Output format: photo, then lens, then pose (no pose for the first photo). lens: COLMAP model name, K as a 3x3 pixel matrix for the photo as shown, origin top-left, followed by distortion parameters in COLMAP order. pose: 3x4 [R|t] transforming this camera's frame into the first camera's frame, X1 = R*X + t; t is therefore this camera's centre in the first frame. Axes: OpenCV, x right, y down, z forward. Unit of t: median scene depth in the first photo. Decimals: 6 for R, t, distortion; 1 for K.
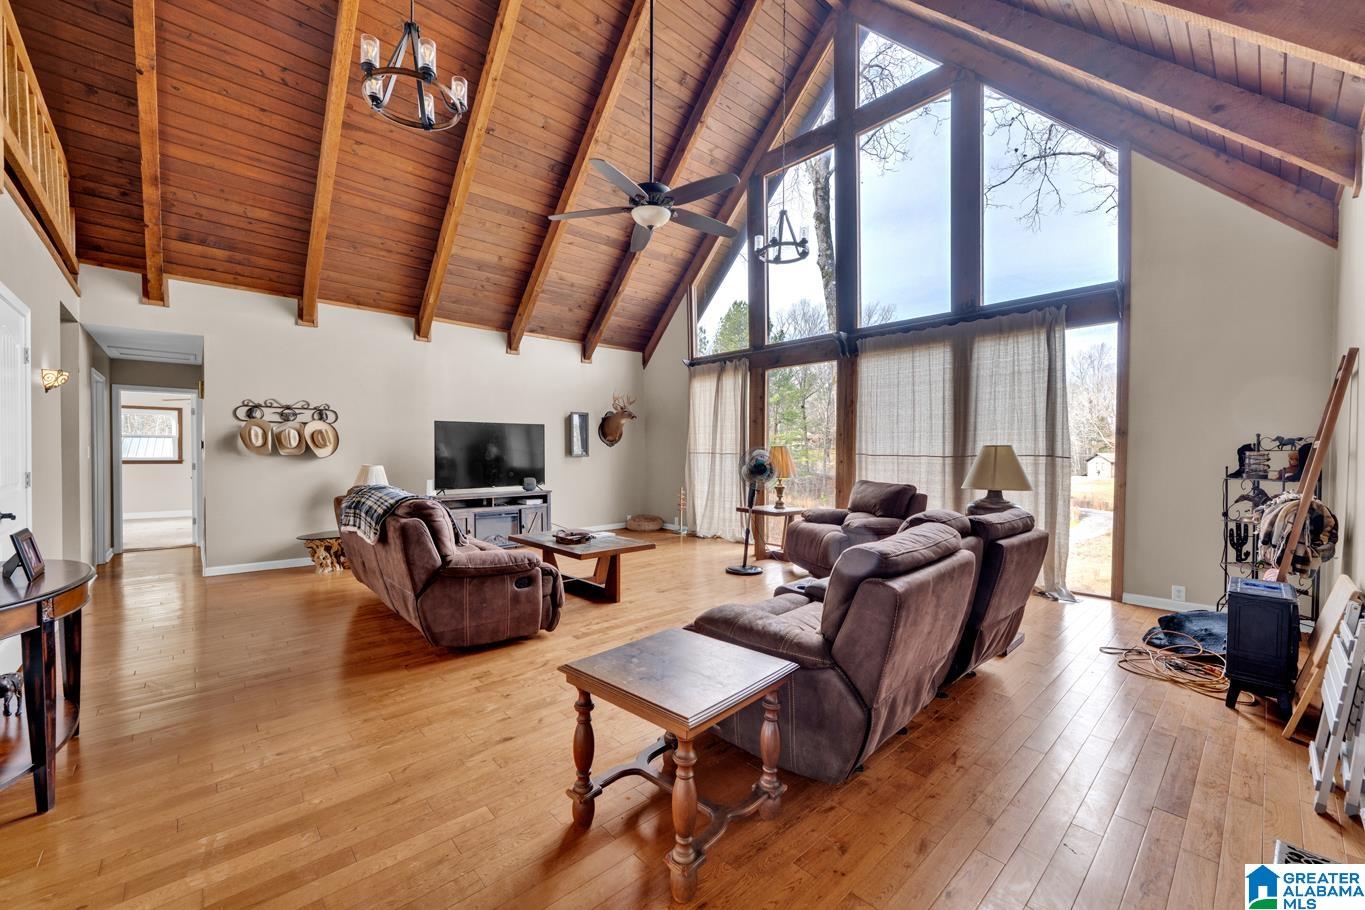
lens RADIAL K [[534.6, 0, 678.7], [0, 534.6, 461.9], [0, 0, 1]] dist [-0.000147, 0.000243]
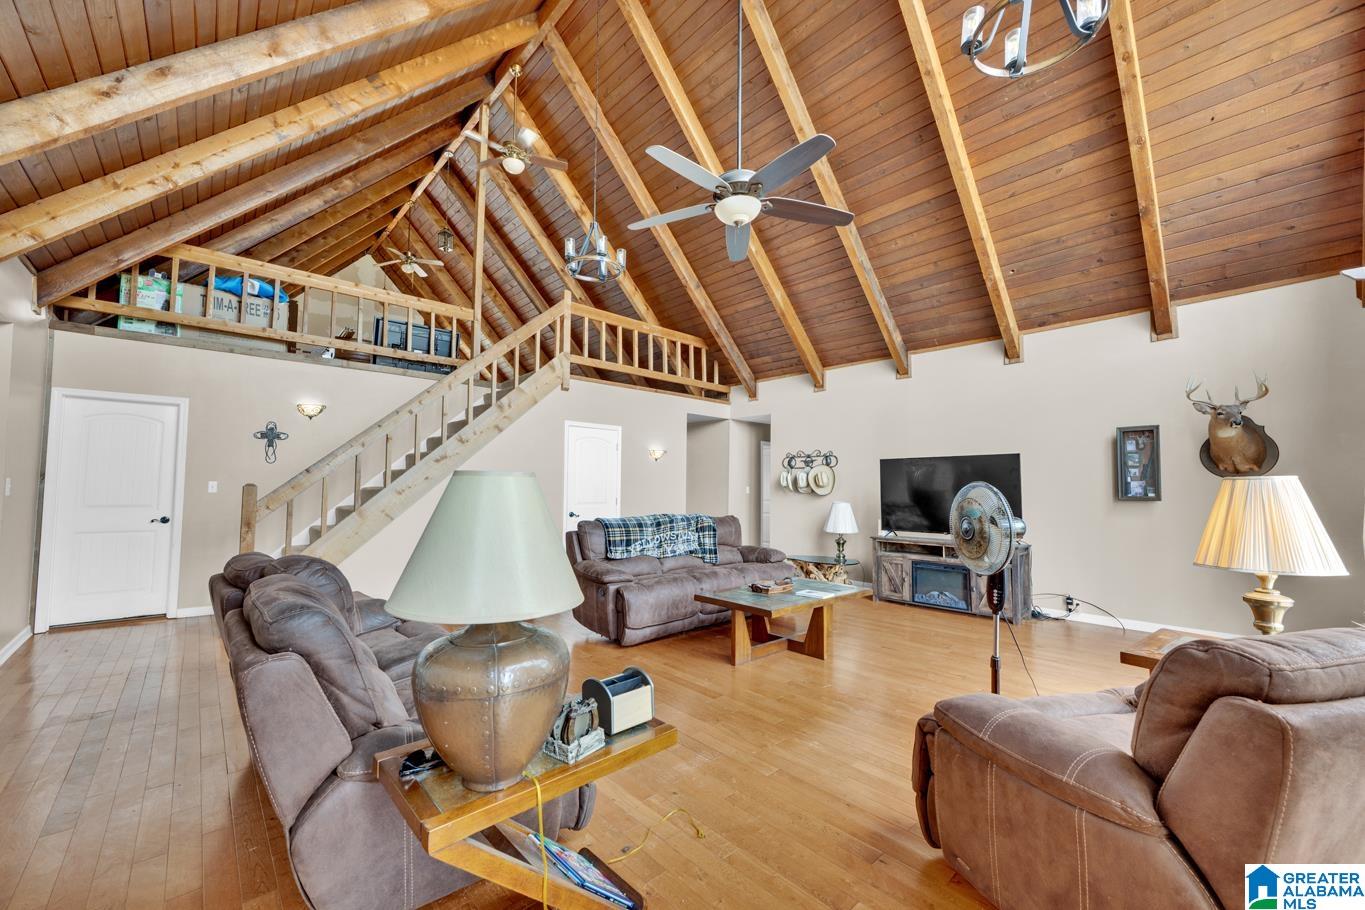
lens RADIAL K [[534.6, 0, 680.4], [0, 534.6, 456.2], [0, 0, 1]] dist [-0.000147, 0.000243]
pose [[-0.005914, -0.047260, -0.998865, 0.414333], [-0.008333, 0.998850, -0.047210, -0.026885], [0.999948, 0.008044, -0.006301, 0.492393]]
